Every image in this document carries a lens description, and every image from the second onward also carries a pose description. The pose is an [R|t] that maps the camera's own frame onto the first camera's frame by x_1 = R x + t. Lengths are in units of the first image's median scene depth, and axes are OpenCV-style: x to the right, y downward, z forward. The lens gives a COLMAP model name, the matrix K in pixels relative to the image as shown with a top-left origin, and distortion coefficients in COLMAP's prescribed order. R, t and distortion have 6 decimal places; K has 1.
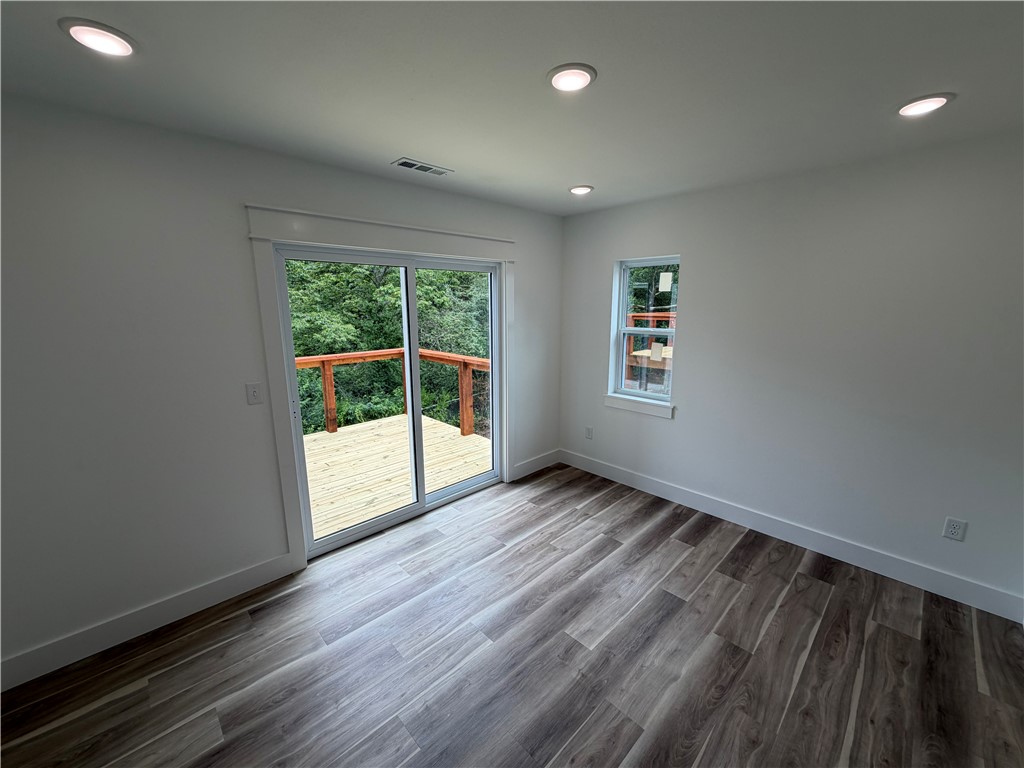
lens RADIAL K [[405.6, 0, 508.4], [0, 405.6, 382.6], [0, 0, 1]] dist [0.000531, 0.000009]
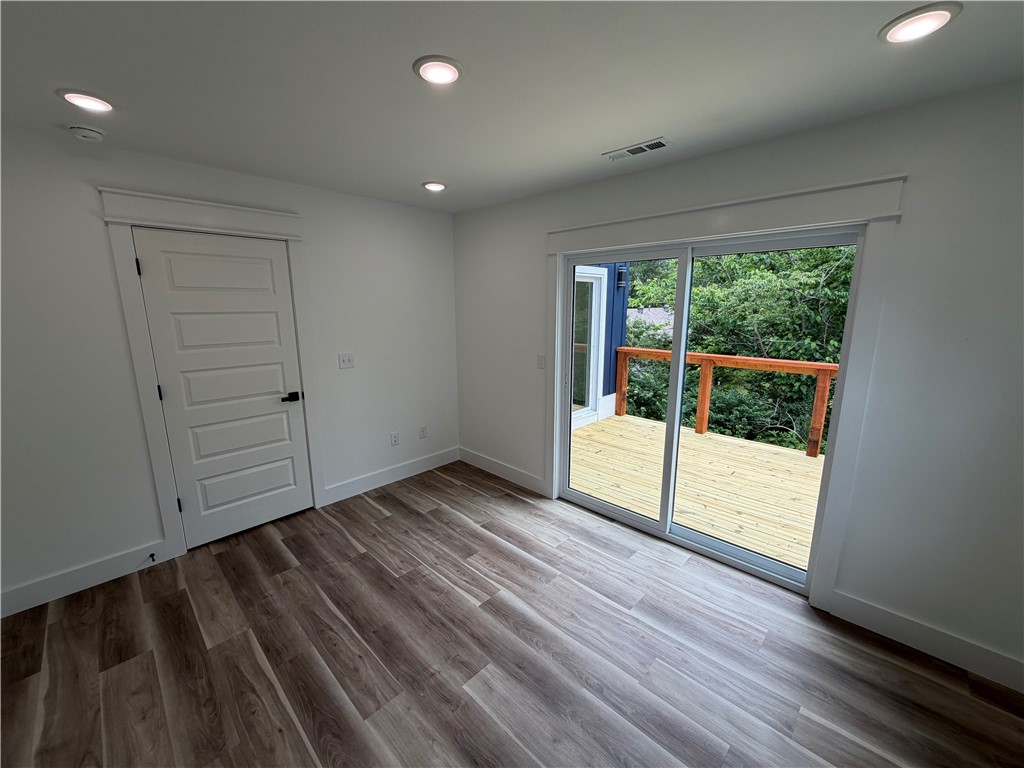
lens RADIAL K [[405.6, 0, 508.4], [0, 405.6, 382.6], [0, 0, 1]] dist [0.000531, 0.000009]
pose [[0.039556, 0.193916, -0.980220, 0.860809], [-0.188519, 0.964819, 0.183262, -0.152421], [0.981273, 0.177541, 0.074721, 0.824865]]
